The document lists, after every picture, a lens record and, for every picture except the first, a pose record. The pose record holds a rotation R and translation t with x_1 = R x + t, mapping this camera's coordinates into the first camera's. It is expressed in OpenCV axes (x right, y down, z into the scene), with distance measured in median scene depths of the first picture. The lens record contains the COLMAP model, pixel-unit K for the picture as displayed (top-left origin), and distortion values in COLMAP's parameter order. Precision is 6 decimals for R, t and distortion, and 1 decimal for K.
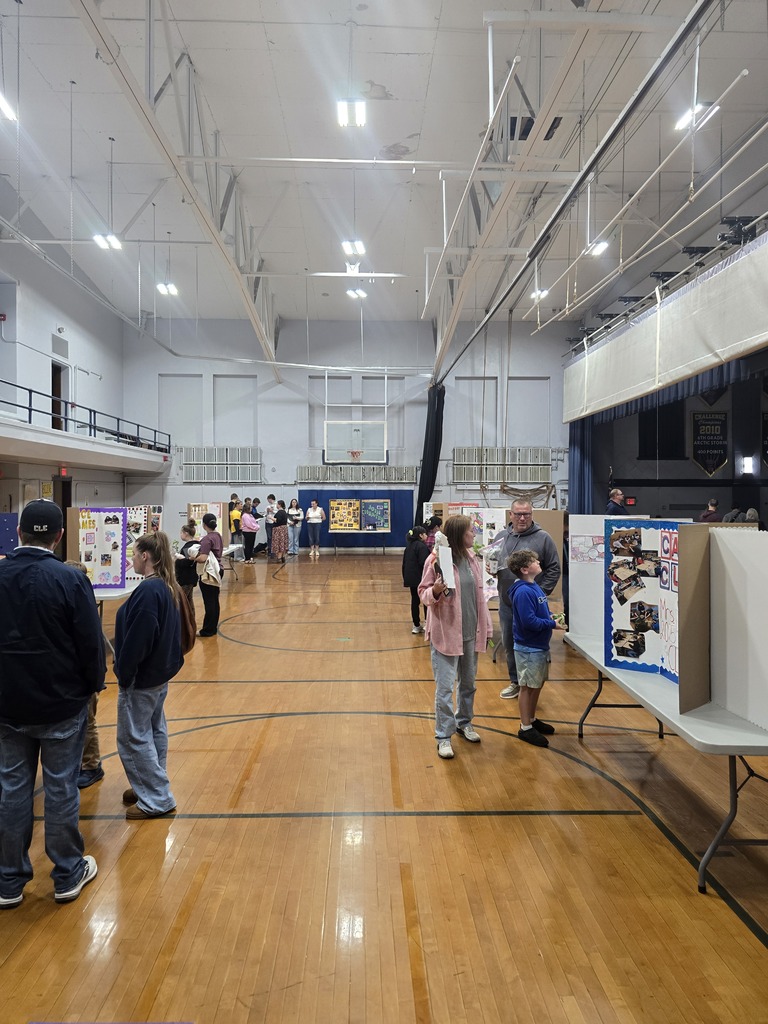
lens RADIAL K [[690.0, 0, 383.7], [0, 690.0, 507.1], [0, 0, 1]] dist [0.030206, -0.005161]
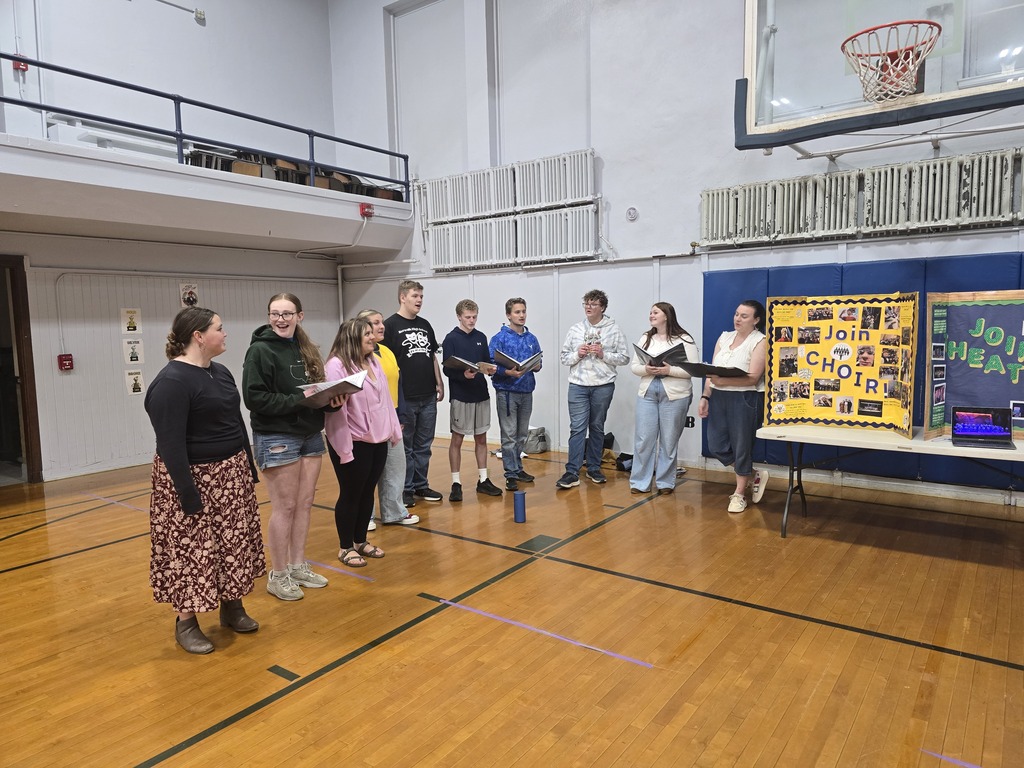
lens RADIAL K [[690.0, 0, 511.9], [0, 690.0, 389.1], [0, 0, 1]] dist [0.030206, -0.005161]
pose [[0.781643, 0.046809, -0.621967, 0.002286], [0.011557, 0.995922, 0.089477, -0.002065], [0.623619, -0.077127, 0.777914, 0.741100]]
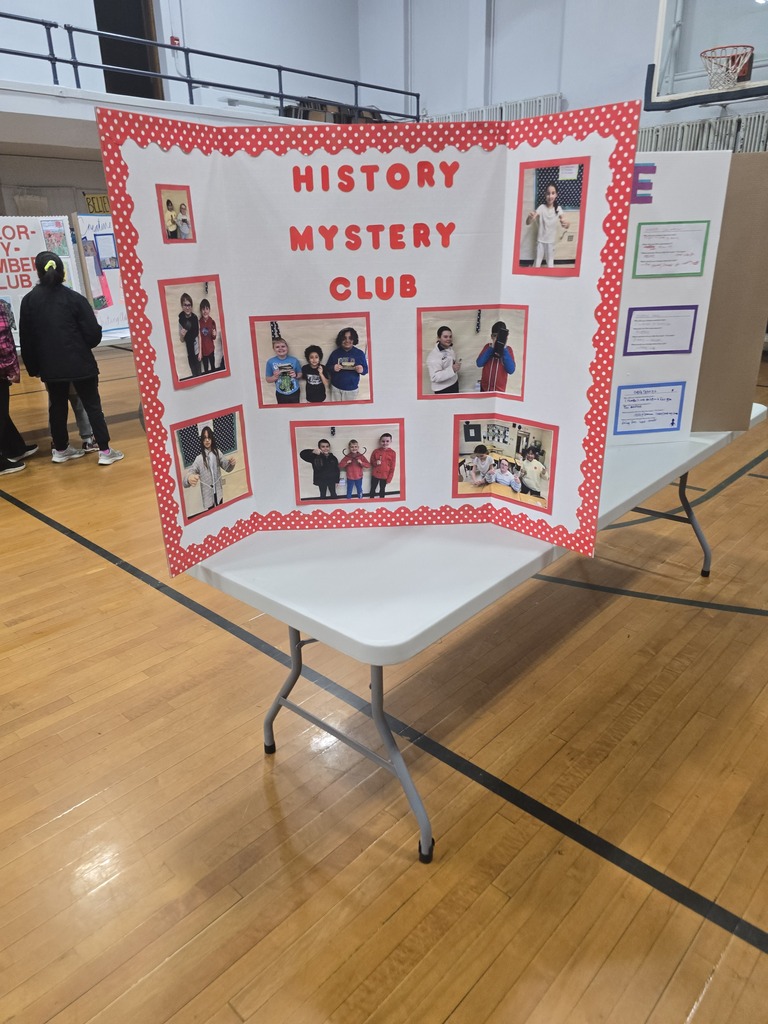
lens RADIAL K [[690.0, 0, 386.4], [0, 690.0, 515.7], [0, 0, 1]] dist [0.030206, -0.005161]
pose [[0.704592, 0.247867, -0.664915, 0.123096], [0.011902, 0.932752, 0.360323, 0.006996], [0.709513, -0.261795, 0.654259, 0.564008]]
